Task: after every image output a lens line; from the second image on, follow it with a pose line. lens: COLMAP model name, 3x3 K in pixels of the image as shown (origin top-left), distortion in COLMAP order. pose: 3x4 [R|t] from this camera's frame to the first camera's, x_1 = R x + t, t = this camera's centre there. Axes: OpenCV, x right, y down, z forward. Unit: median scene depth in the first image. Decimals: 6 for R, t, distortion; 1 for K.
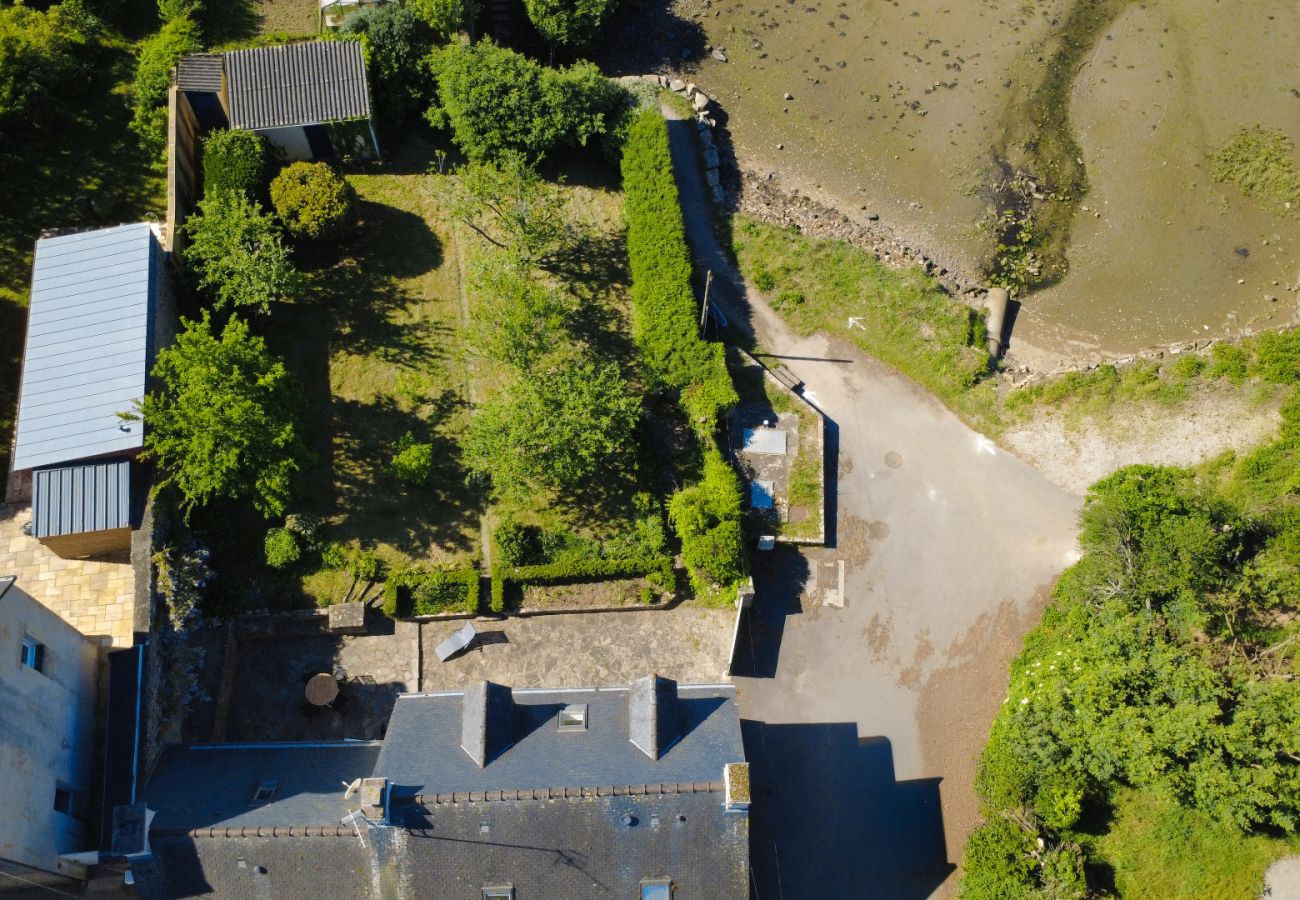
lens RADIAL K [[1167.5, 0, 649.8], [0, 1167.5, 449.7], [0, 0, 1]] dist [-0.005459, 0.007776]
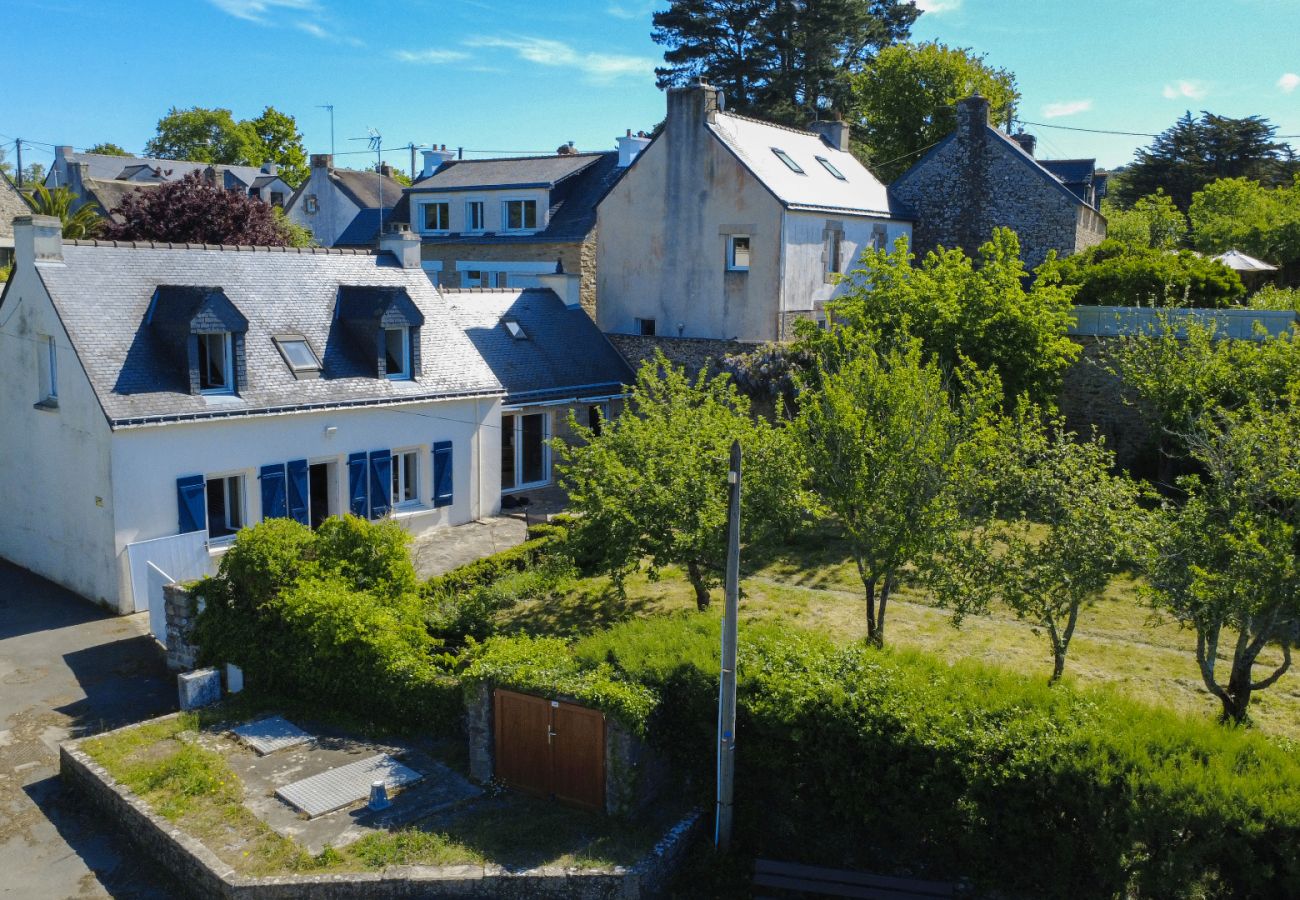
lens RADIAL K [[1167.5, 0, 645.8], [0, 1167.5, 451.4], [0, 0, 1]] dist [-0.005459, 0.007776]
pose [[-0.663648, 0.092515, -0.742302, 0.294126], [-0.679488, 0.340440, 0.649920, -0.331047], [0.312837, 0.935704, -0.163070, 1.020323]]
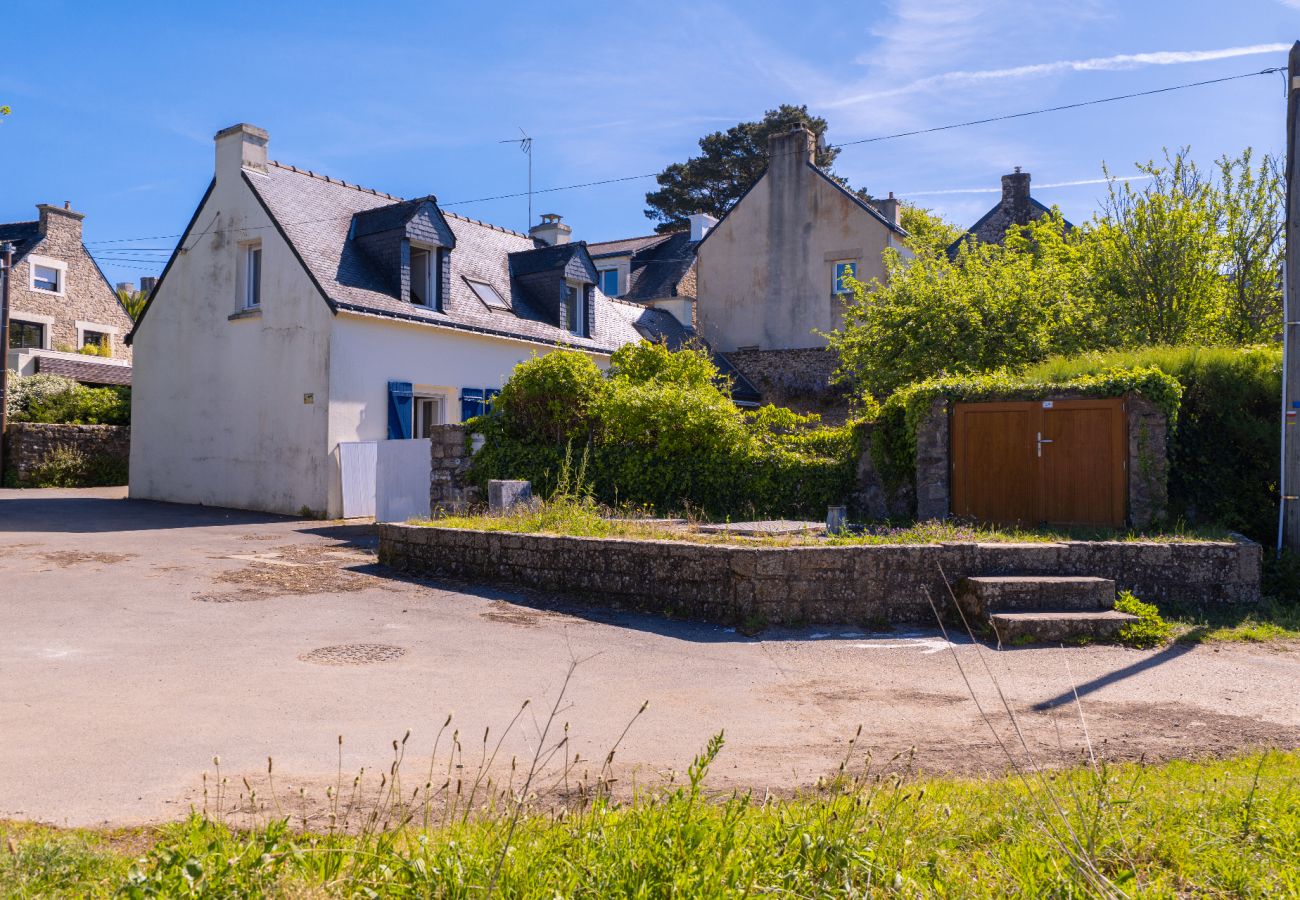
lens RADIAL K [[1023.3, 0, 653.0], [0, 1023.3, 452.2], [0, 0, 1]] dist [-0.011387, 0.002020]
pose [[-0.611982, -0.032218, -0.790215, 0.318266], [-0.714448, 0.451033, 0.534914, -0.127223], [0.339179, 0.891925, -0.299042, 1.076584]]
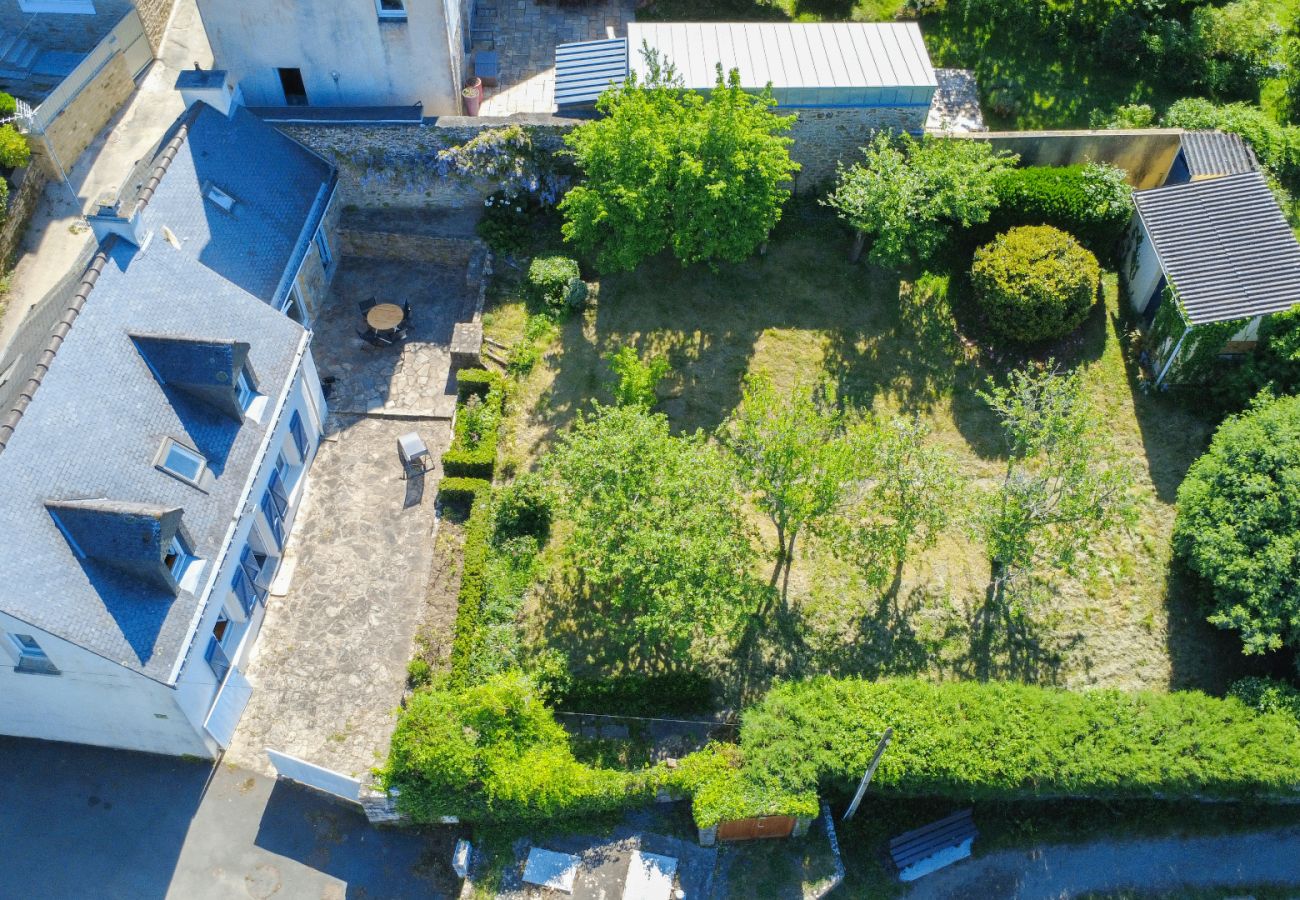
lens RADIAL K [[1167.5, 0, 647.0], [0, 1167.5, 456.3], [0, 0, 1]] dist [-0.005459, 0.007776]
pose [[-0.129321, 0.773420, -0.620562, 0.298129], [-0.893677, 0.180268, 0.410908, -0.289963], [0.429672, 0.607721, 0.667875, 0.497874]]
